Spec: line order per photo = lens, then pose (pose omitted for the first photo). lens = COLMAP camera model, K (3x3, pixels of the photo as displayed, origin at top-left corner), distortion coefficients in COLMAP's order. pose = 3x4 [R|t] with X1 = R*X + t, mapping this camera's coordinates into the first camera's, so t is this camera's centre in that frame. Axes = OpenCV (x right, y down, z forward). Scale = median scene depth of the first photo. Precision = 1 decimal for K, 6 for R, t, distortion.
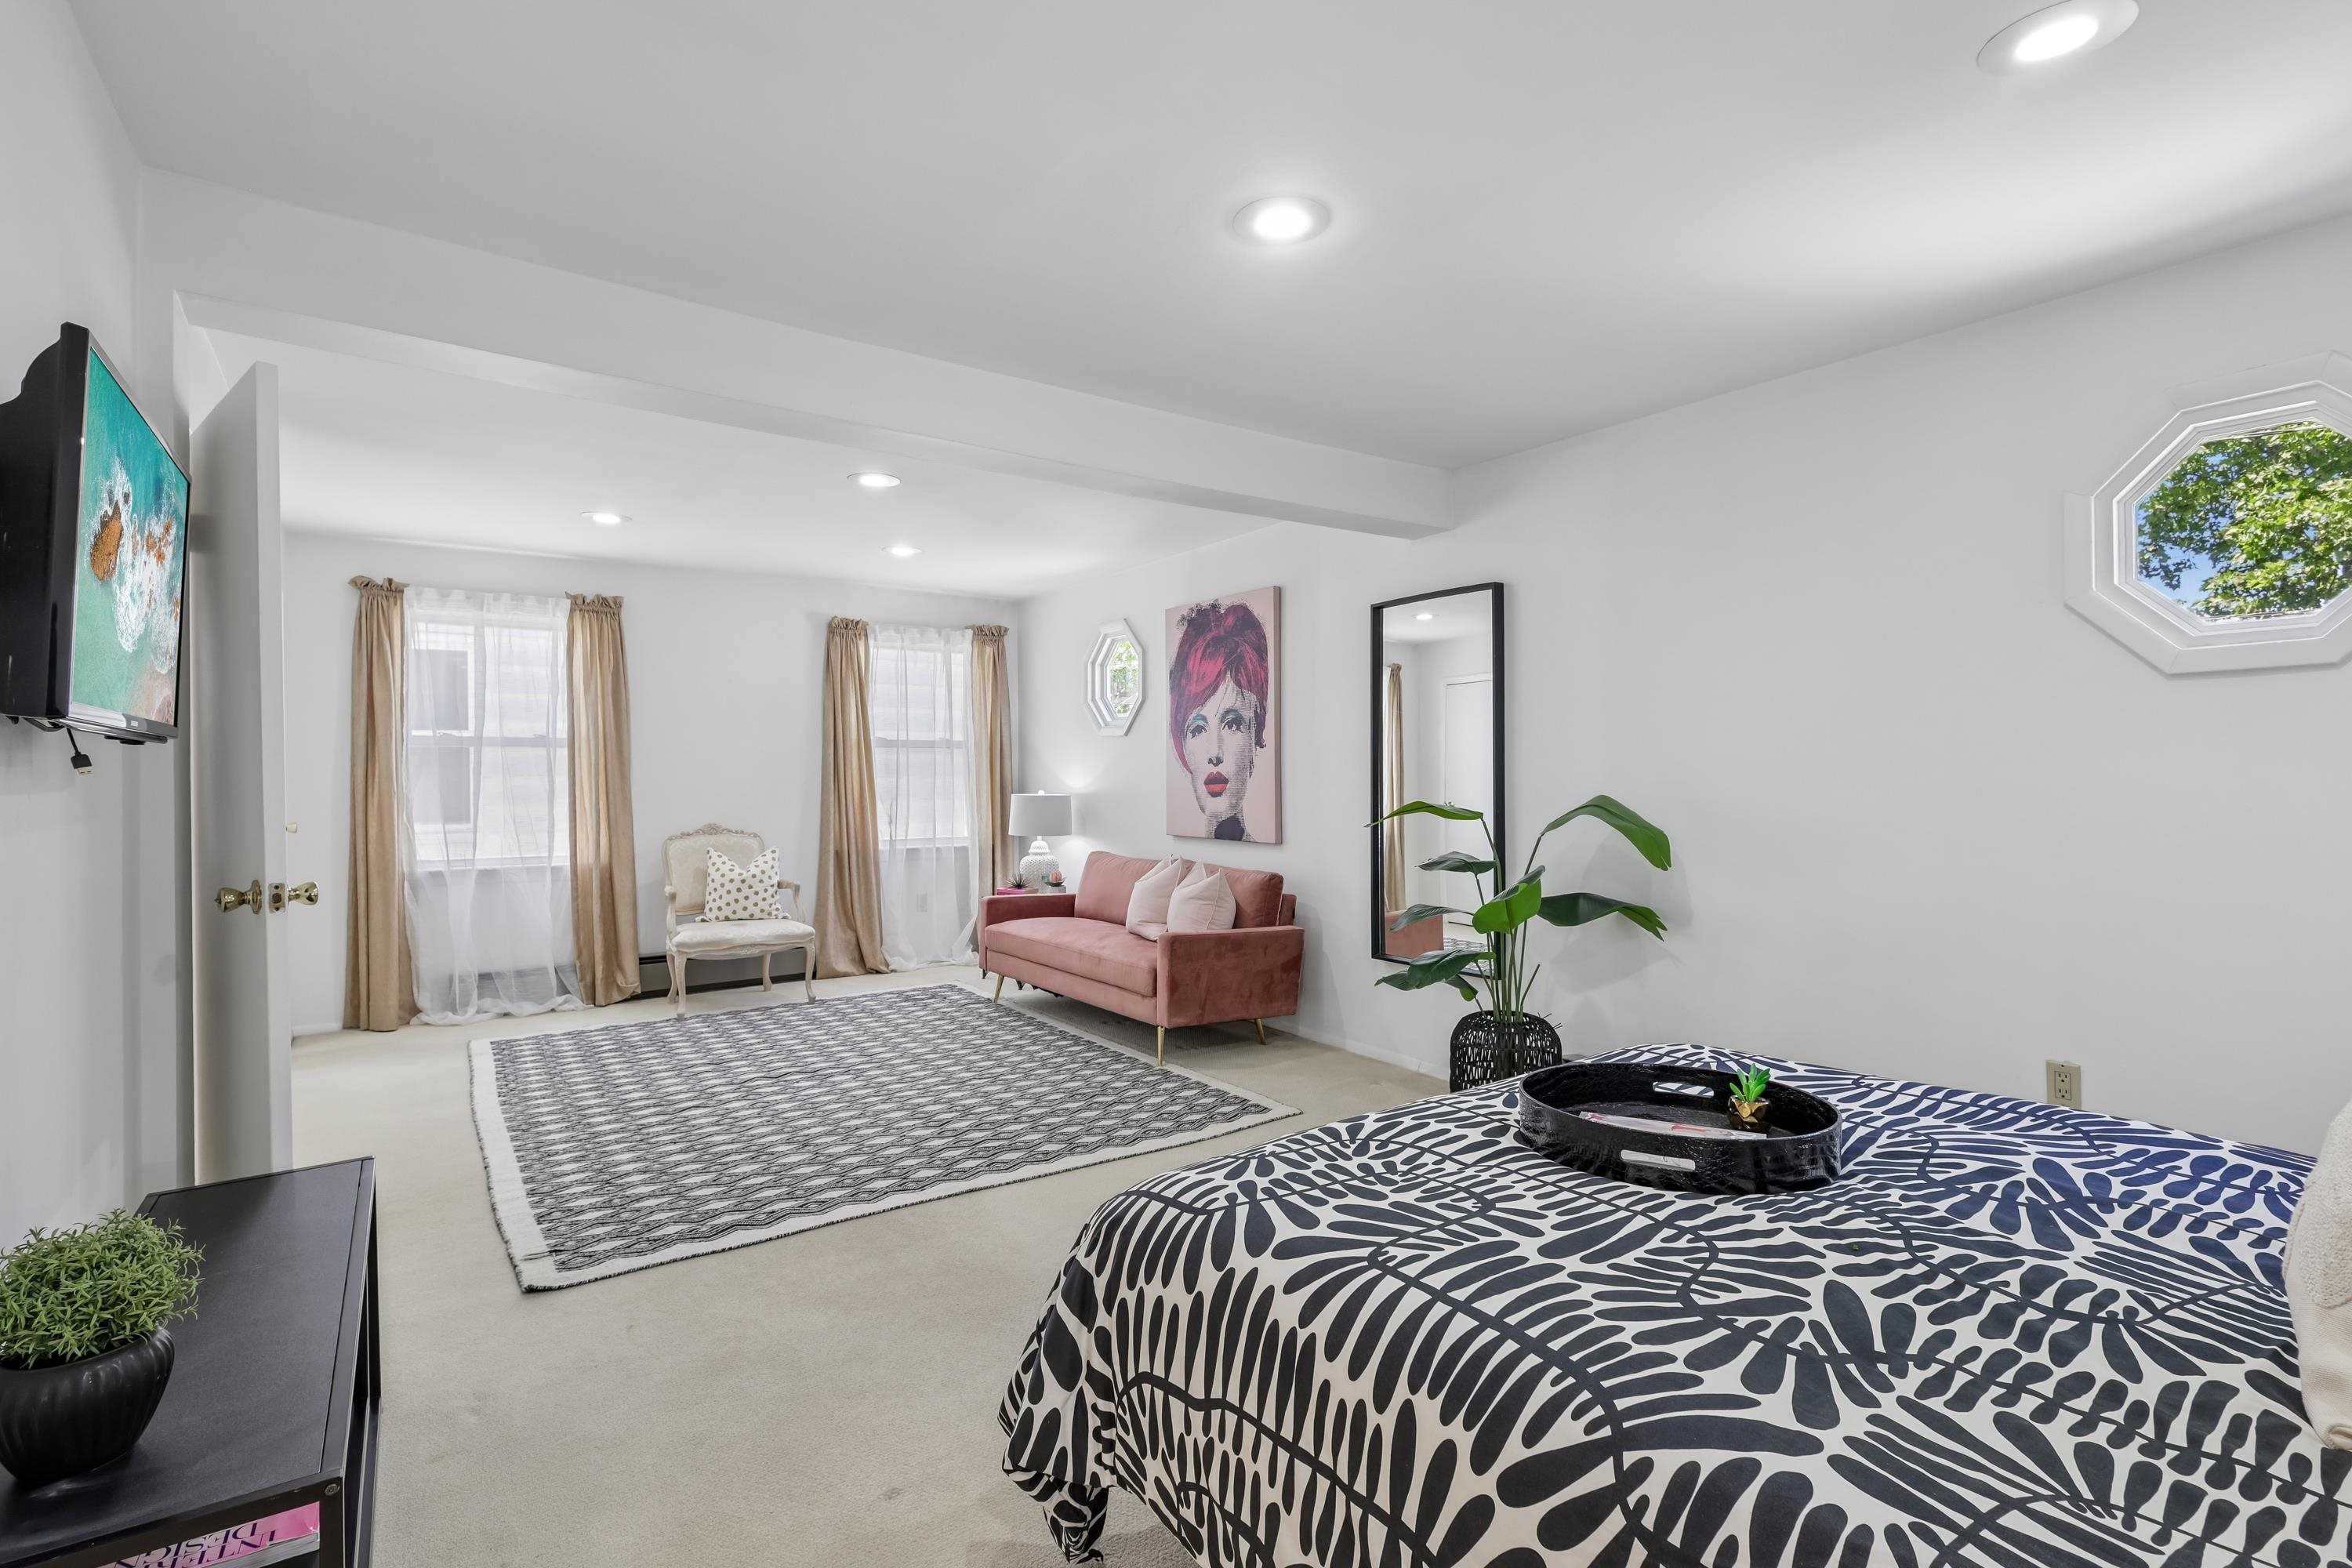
lens RADIAL K [[1113.2, 0, 1182.5], [0, 1113.2, 780.5], [0, 0, 1]] dist [0.001761, 0.001299]
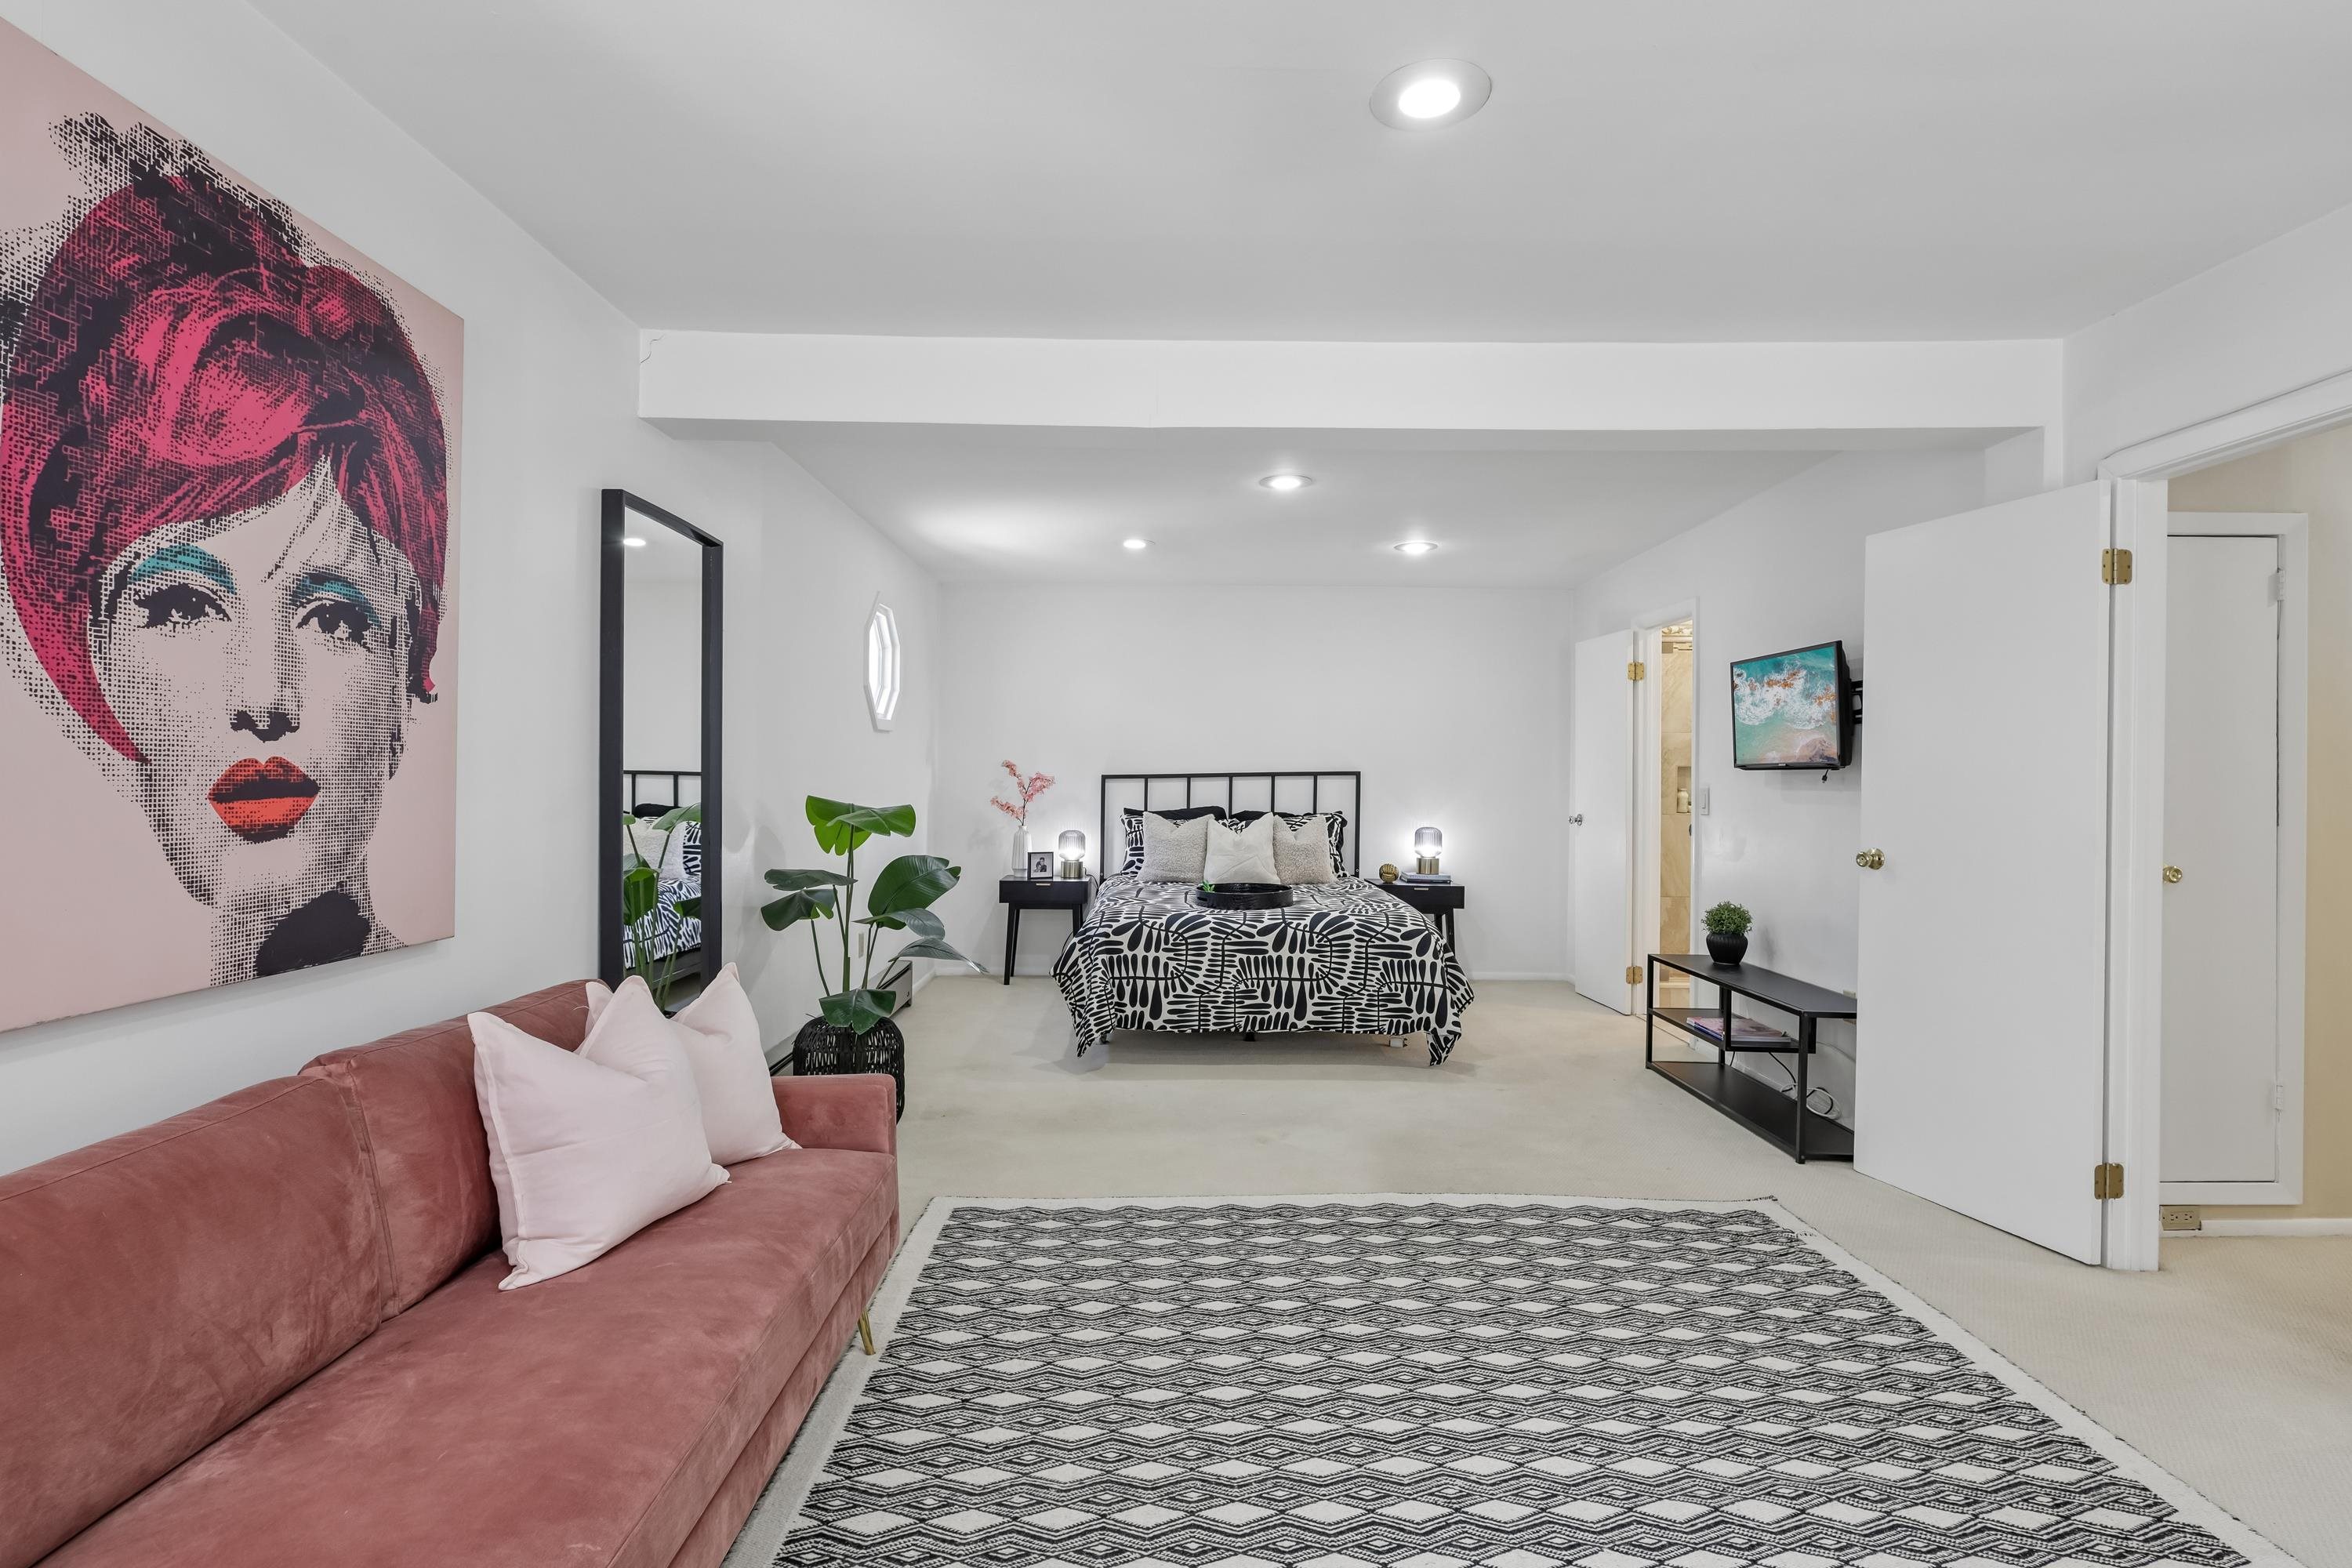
lens RADIAL K [[1099.3, 0, 1168.2], [0, 1099.3, 782.7], [0, 0, 1]] dist [-0.002792, 0.001101]
pose [[-0.811674, -0.003667, 0.584099, -1.197769], [-0.001712, 0.999991, 0.003899, -0.009423], [-0.584108, 0.002165, -0.811673, 3.782671]]
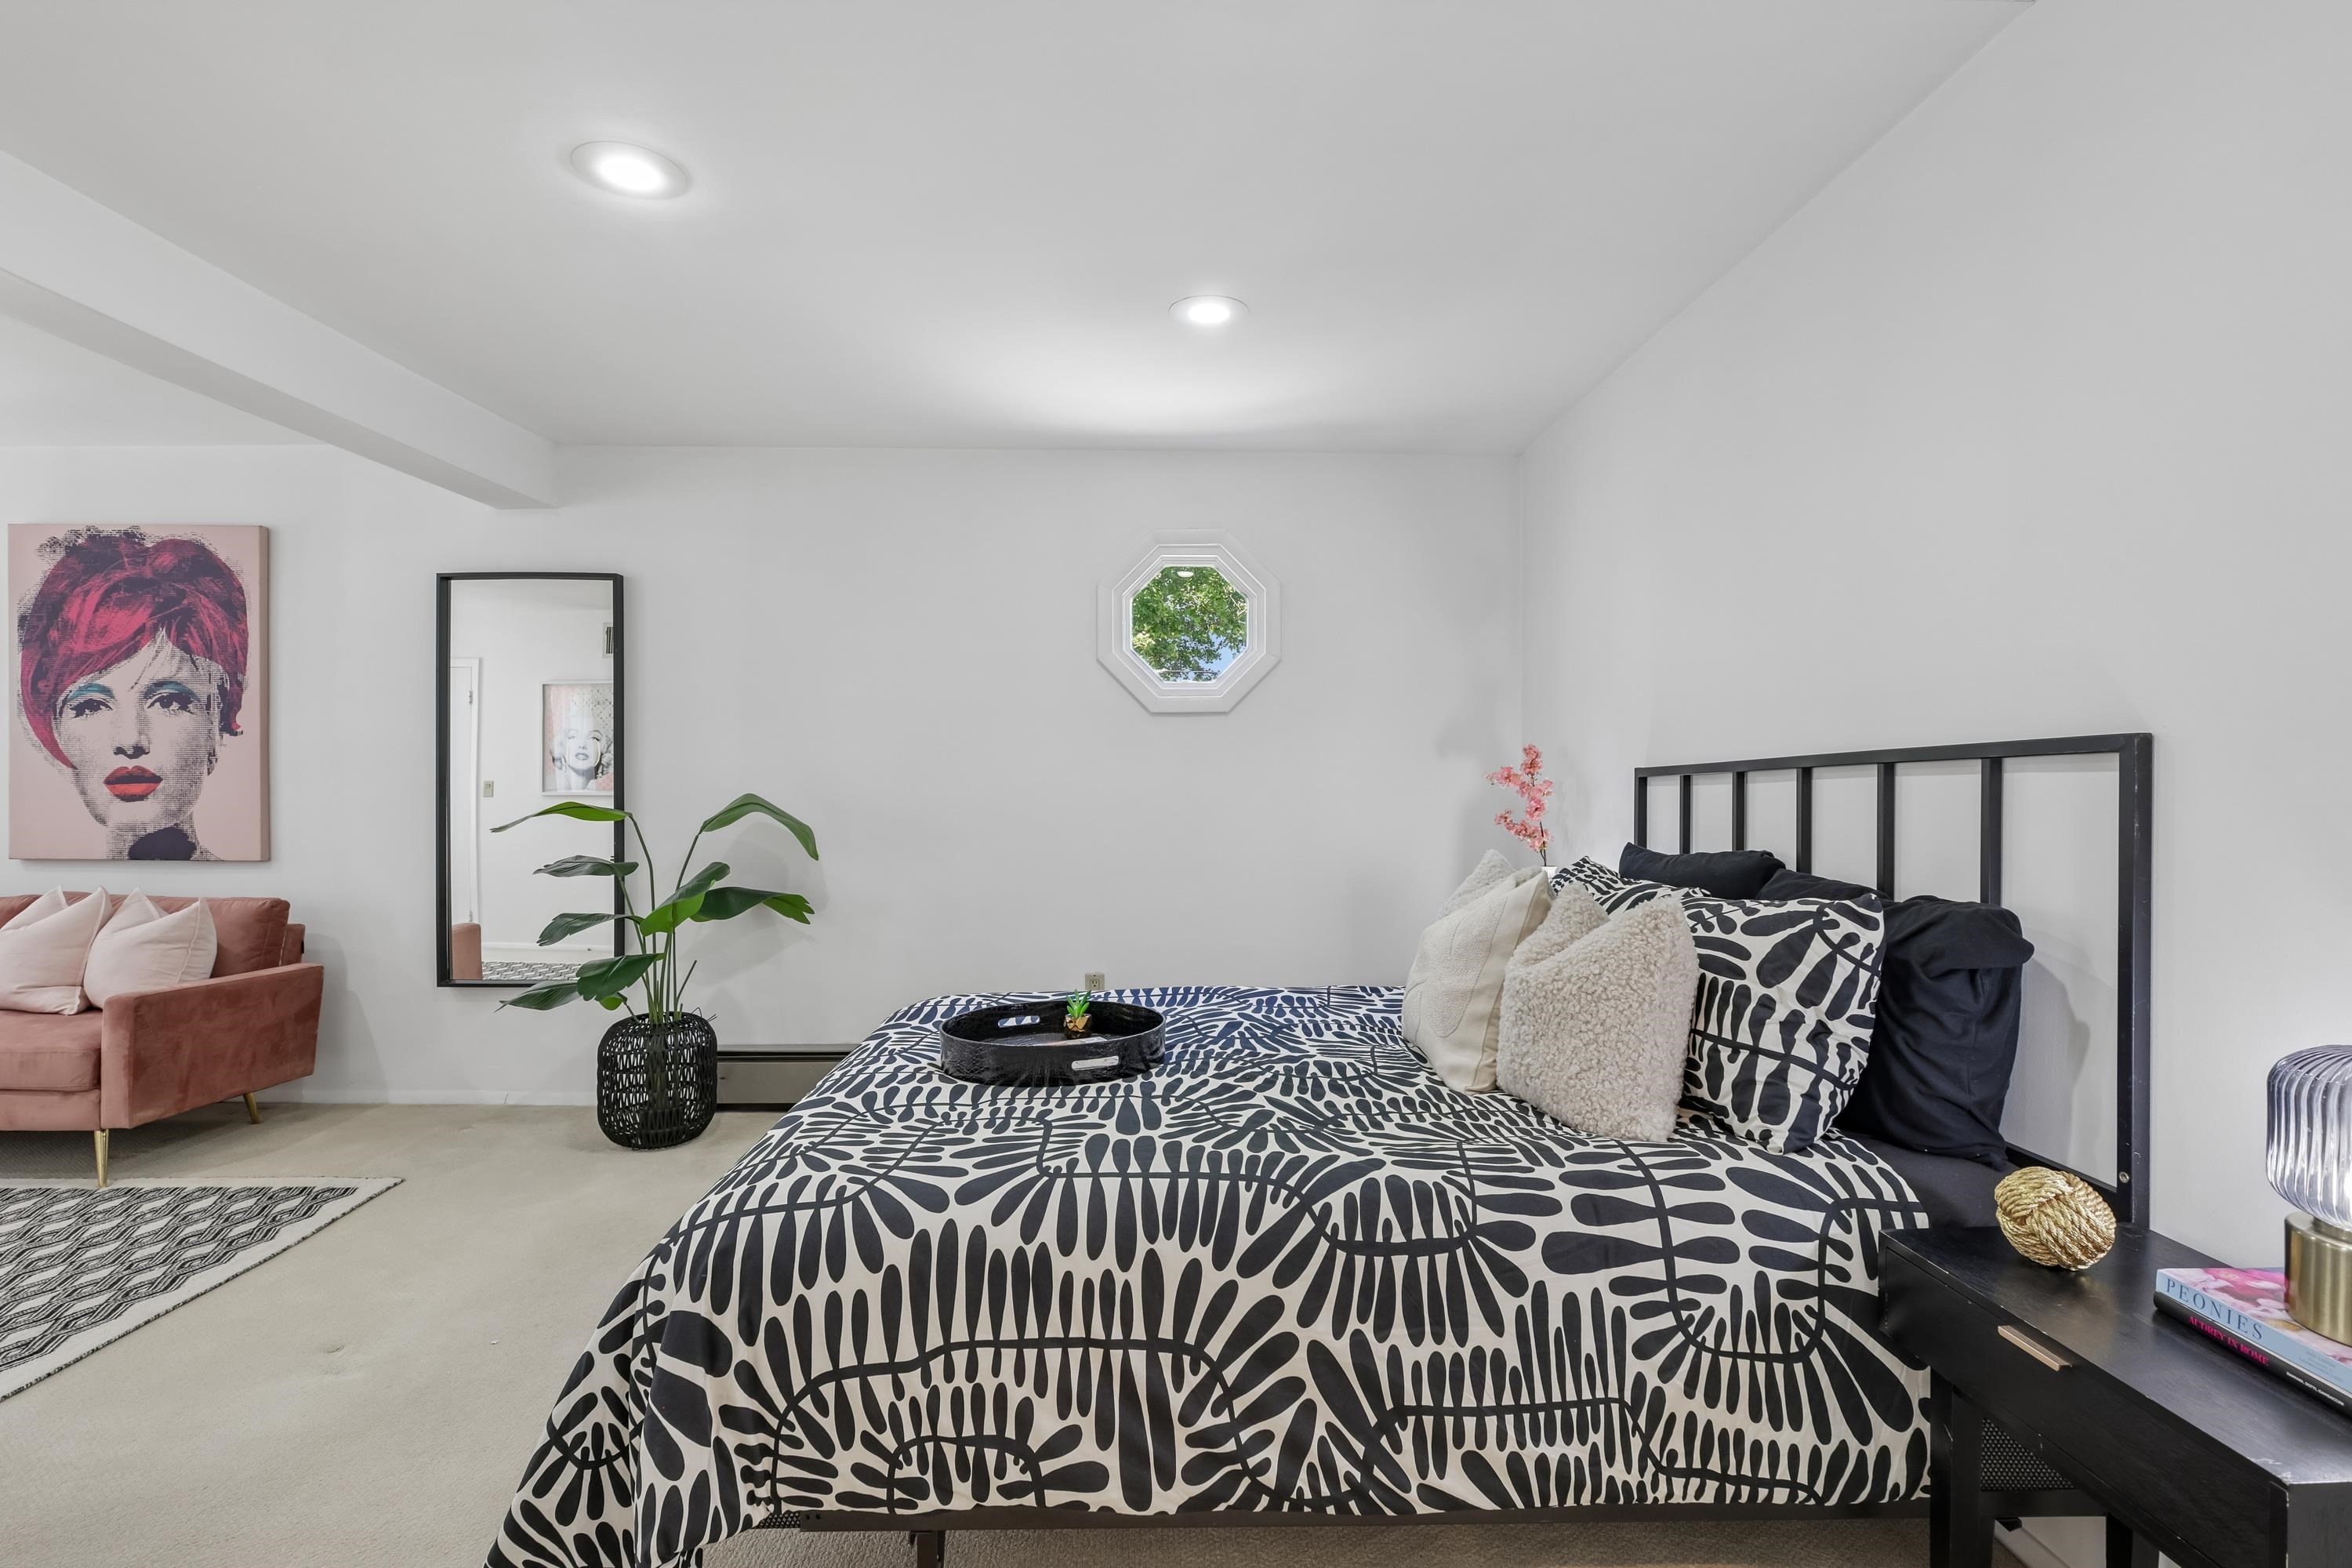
lens RADIAL K [[1099.3, 0, 1168.2], [0, 1099.3, 782.7], [0, 0, 1]] dist [-0.002792, 0.001101]
pose [[0.569647, 0.001867, 0.821887, -0.587229], [-0.002680, 0.999996, -0.000414, 0.004159], [-0.821885, -0.001967, 0.569650, 0.169265]]
